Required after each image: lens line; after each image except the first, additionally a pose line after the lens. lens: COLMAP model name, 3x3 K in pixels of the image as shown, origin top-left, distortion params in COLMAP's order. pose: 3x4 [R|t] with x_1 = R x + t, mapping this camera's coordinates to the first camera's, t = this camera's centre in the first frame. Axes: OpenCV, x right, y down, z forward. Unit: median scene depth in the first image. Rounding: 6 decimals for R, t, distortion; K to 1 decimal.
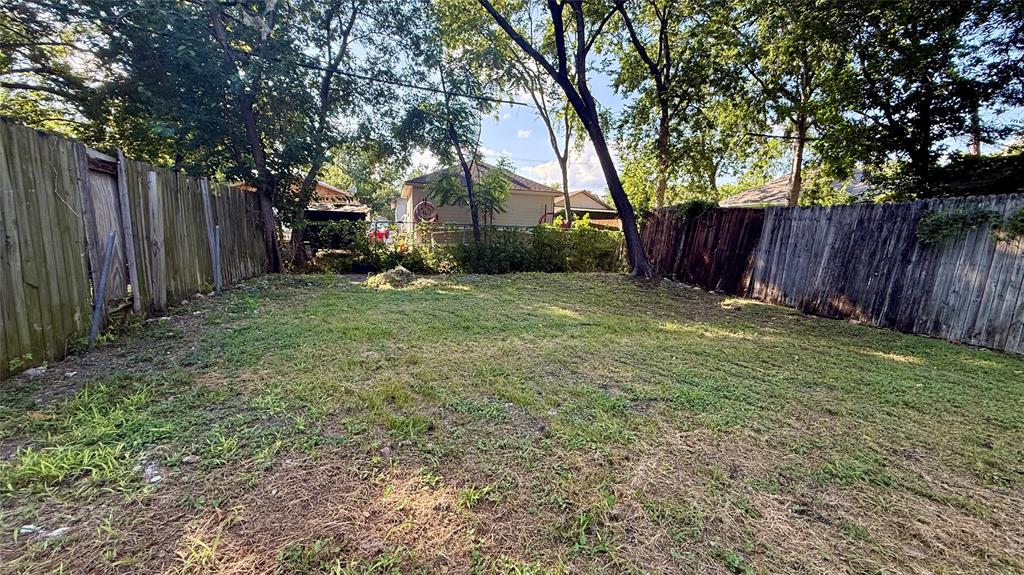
lens RADIAL K [[409.2, 0, 509.1], [0, 409.2, 288.7], [0, 0, 1]] dist [-0.000311, -0.000056]
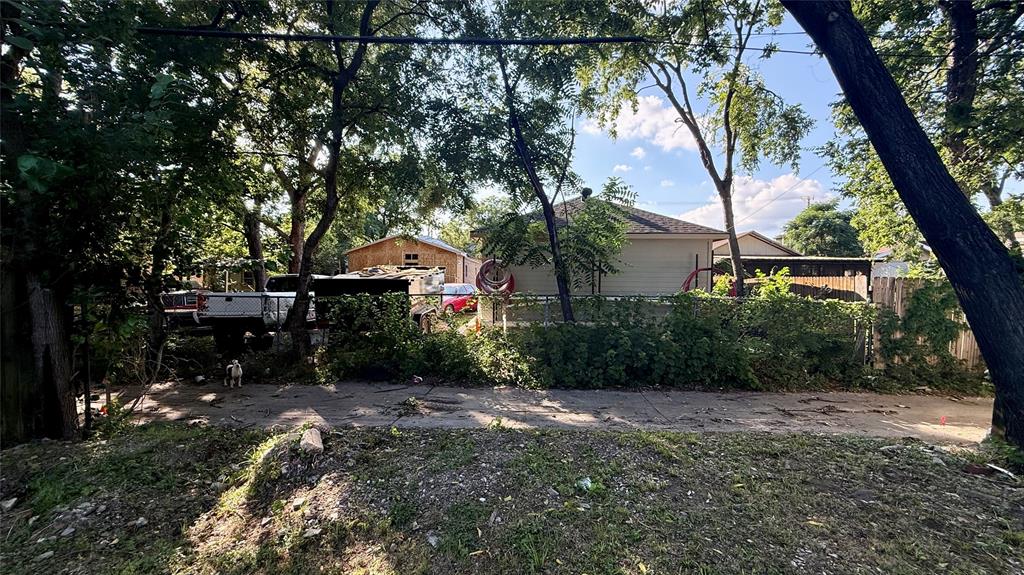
lens RADIAL K [[409.2, 0, 509.1], [0, 409.2, 288.7], [0, 0, 1]] dist [-0.000311, -0.000056]
pose [[0.941143, -0.023042, -0.337221, 0.036329], [-0.019979, 0.992137, -0.123552, -0.087523], [0.337417, 0.123017, 0.933283, 0.406676]]
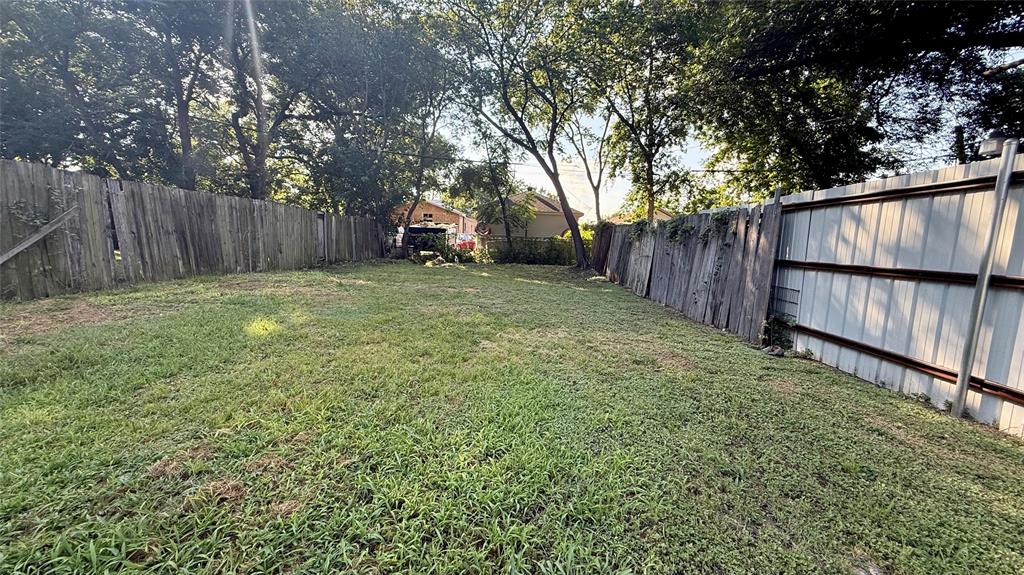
lens RADIAL K [[409.2, 0, 509.1], [0, 409.2, 288.7], [0, 0, 1]] dist [-0.000311, -0.000056]
pose [[0.947222, 0.043116, -0.317667, 0.392113], [-0.053948, 0.998221, -0.025377, 0.074529], [0.316008, 0.041175, 0.947863, -0.419481]]
